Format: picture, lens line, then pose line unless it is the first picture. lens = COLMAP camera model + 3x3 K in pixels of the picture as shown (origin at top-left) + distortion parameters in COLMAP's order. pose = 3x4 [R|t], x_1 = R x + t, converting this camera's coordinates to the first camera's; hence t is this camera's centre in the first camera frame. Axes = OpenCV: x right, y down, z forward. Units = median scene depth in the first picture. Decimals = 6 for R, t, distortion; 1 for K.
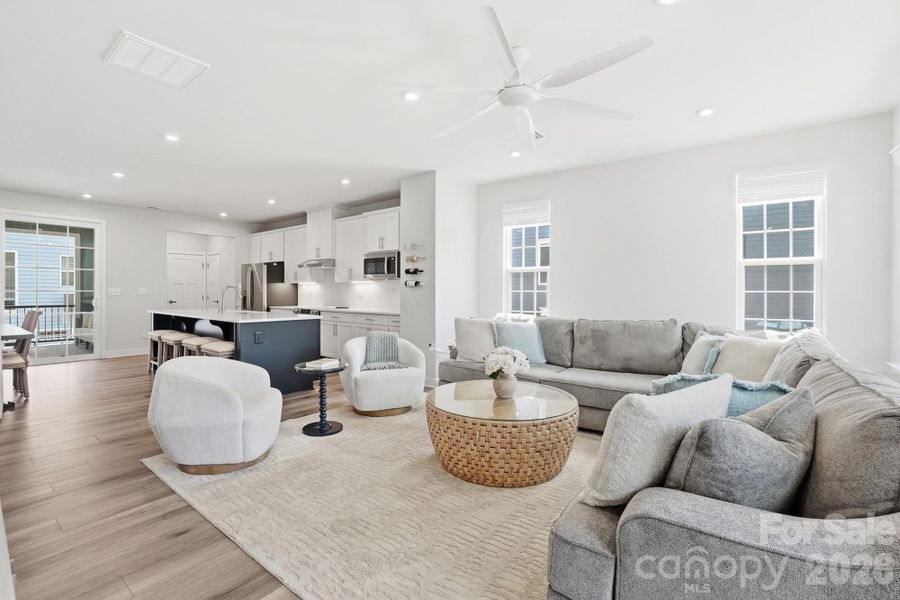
lens RADIAL K [[406.1, 0, 447.8], [0, 406.1, 296.8], [0, 0, 1]] dist [-0.048159, 0.008949]
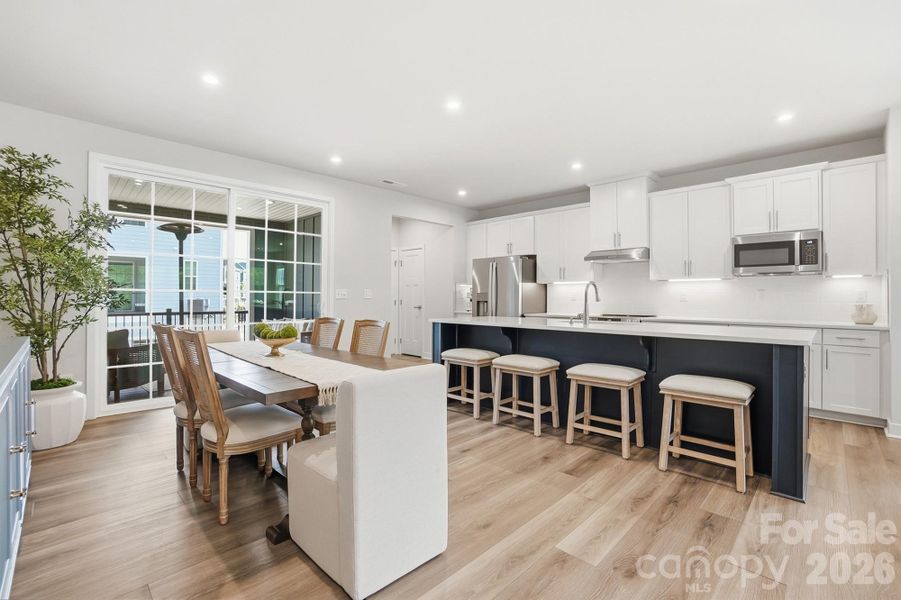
lens RADIAL K [[406.5, 0, 446.5], [0, 406.5, 294.5], [0, 0, 1]] dist [-0.048159, 0.008949]
pose [[0.993779, -0.002532, -0.111341, -0.543429], [0.000197, 0.999780, -0.020977, 0.003941], [0.111370, 0.020825, 0.993561, 0.247171]]
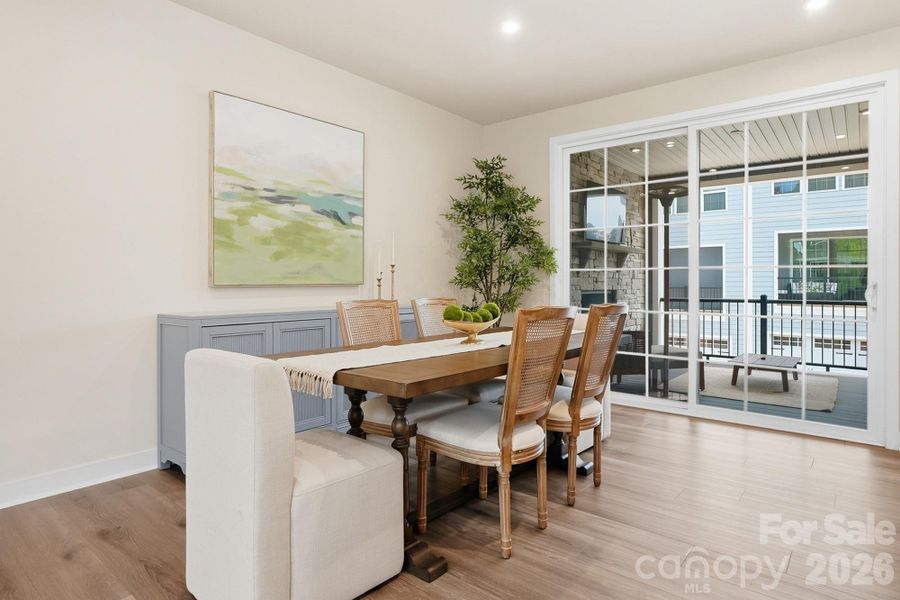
lens RADIAL K [[511.8, 0, 446.8], [0, 511.8, 281.6], [0, 0, 1]] dist [-0.013897, 0.002583]
pose [[-0.044646, -0.008651, -0.998965, -0.371821], [-0.013937, 0.999871, -0.008036, 0.009433], [0.998906, 0.013563, -0.044761, 0.577566]]
